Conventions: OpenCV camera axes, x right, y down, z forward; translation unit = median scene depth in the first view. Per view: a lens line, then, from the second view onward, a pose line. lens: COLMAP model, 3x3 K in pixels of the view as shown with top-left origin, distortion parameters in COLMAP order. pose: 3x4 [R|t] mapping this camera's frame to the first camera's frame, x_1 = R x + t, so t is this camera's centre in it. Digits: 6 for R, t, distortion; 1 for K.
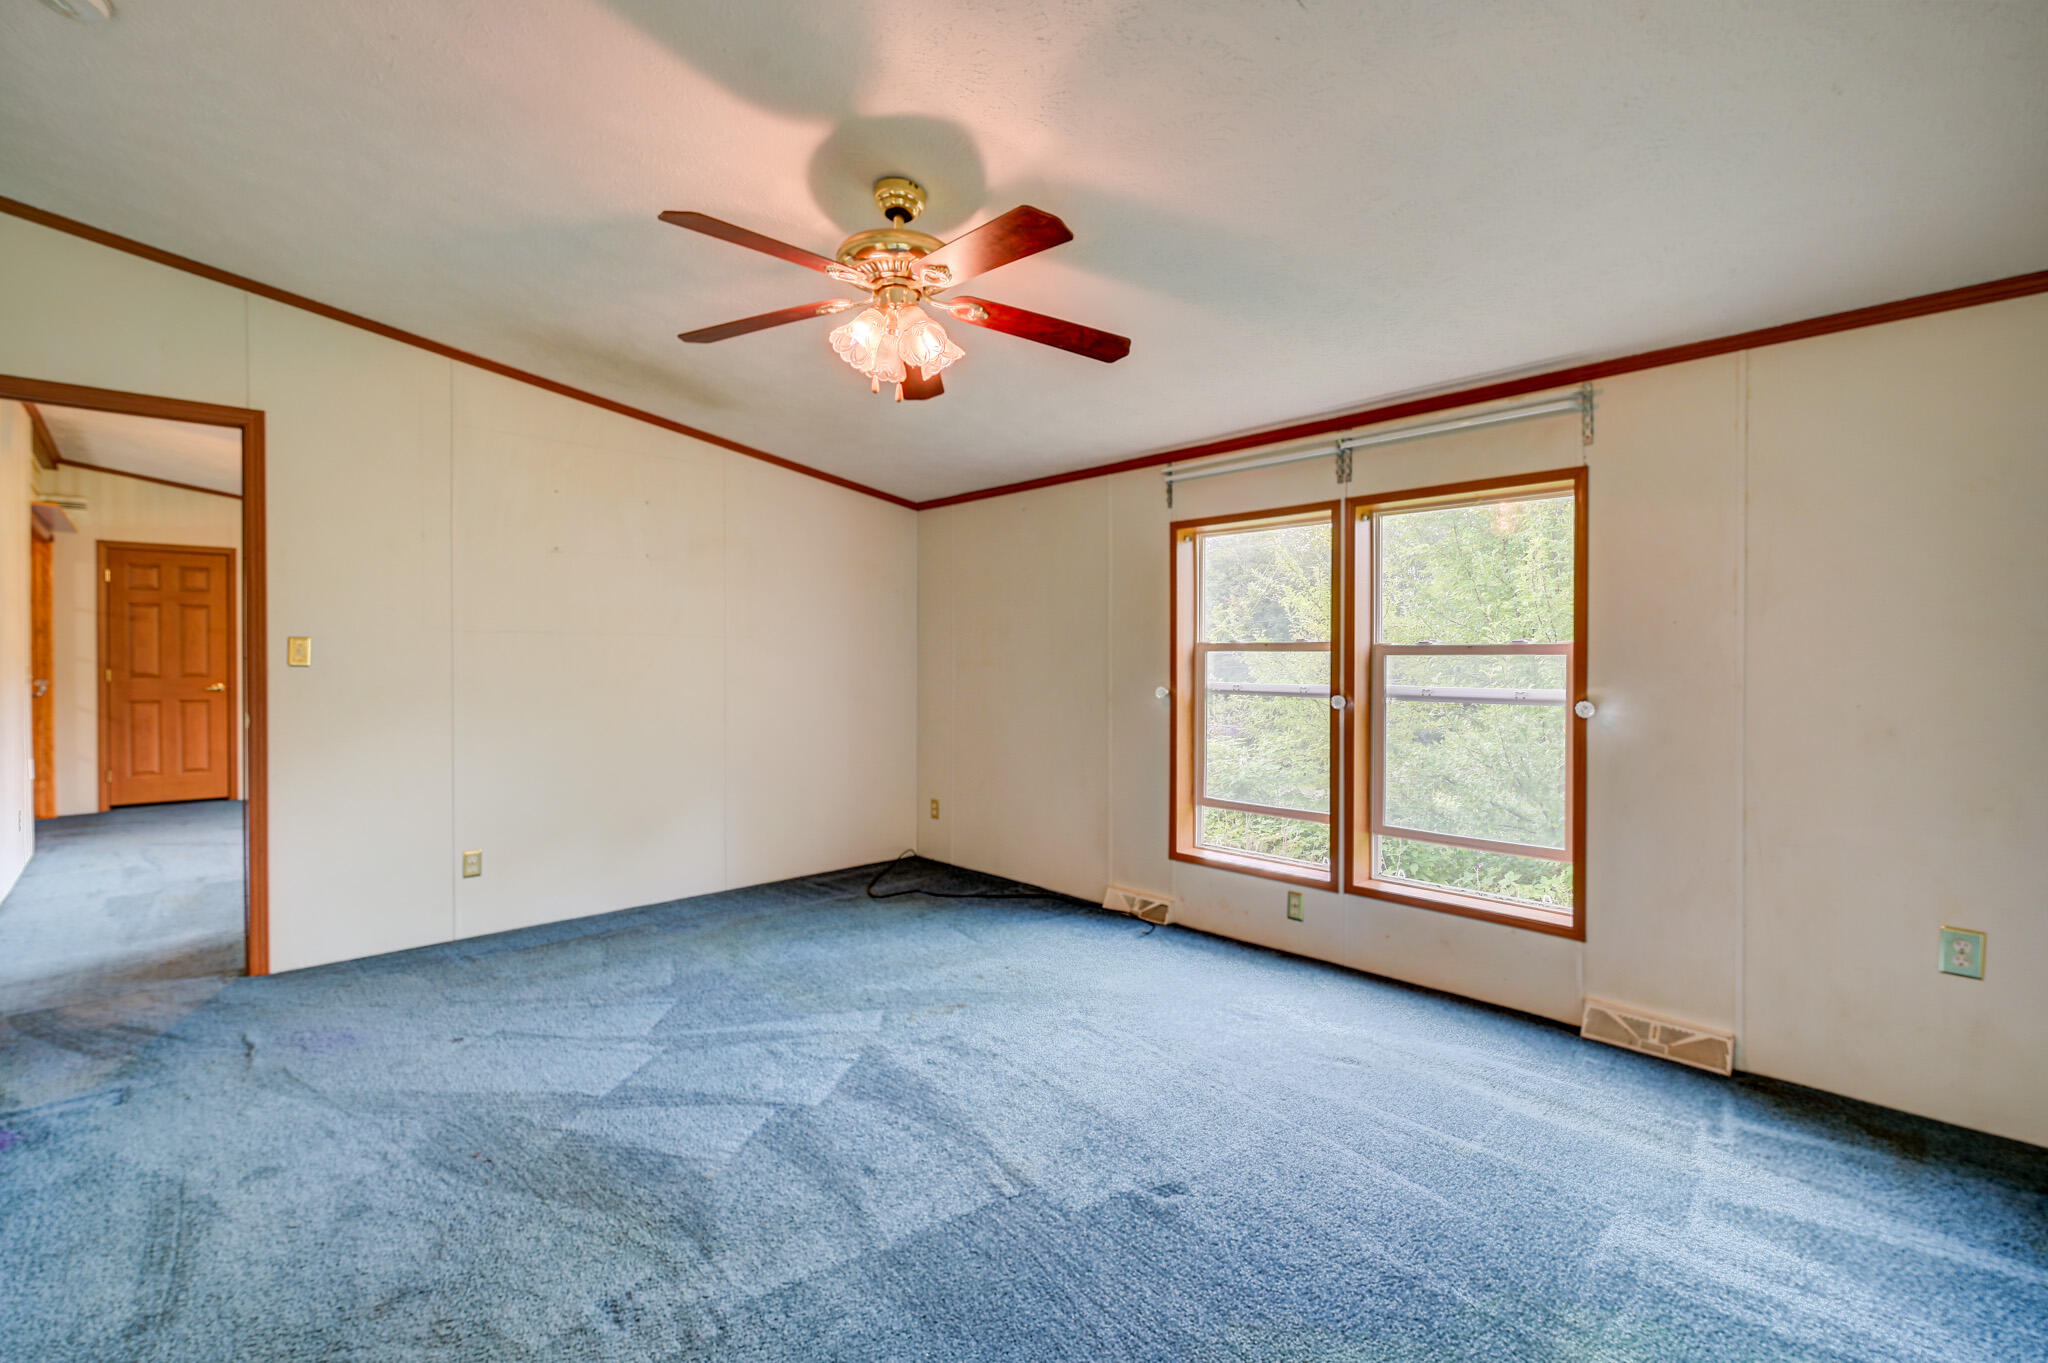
lens RADIAL K [[930.0, 0, 1024.0], [0, 930.0, 681.5], [0, 0, 1]] dist [-0.001465, 0.000046]
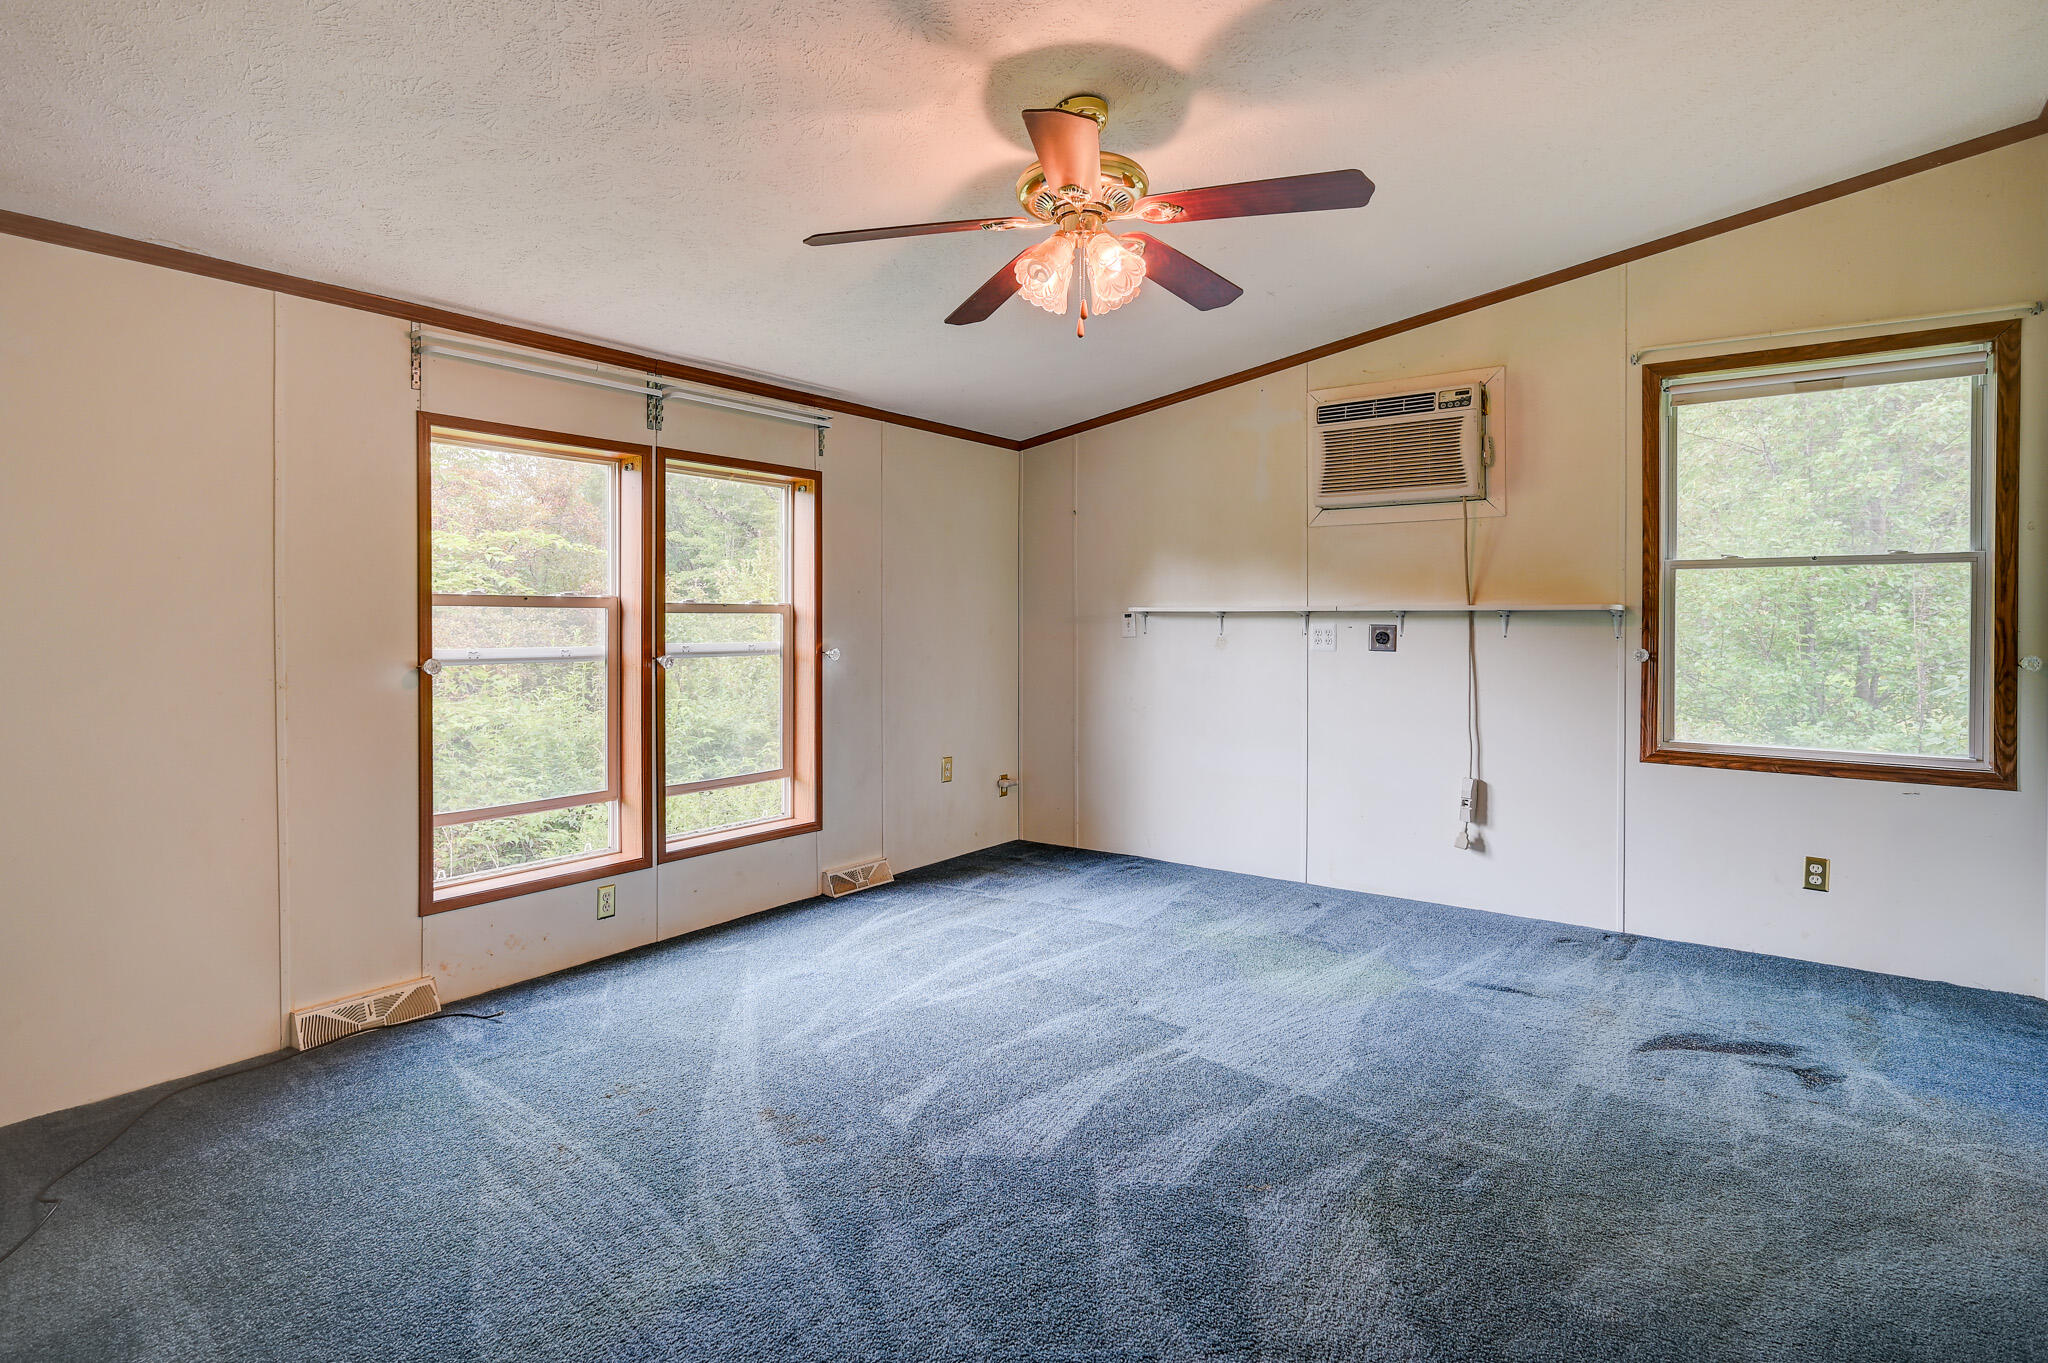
lens RADIAL K [[1043.5, 0, 1030.1], [0, 1043.5, 655.1], [0, 0, 1]] dist [0.019203, -0.000195]
pose [[-0.186682, -0.035266, 0.981787, -0.770129], [0.022777, 0.998931, 0.040213, -0.019550], [-0.982156, 0.029869, -0.185679, 0.824900]]
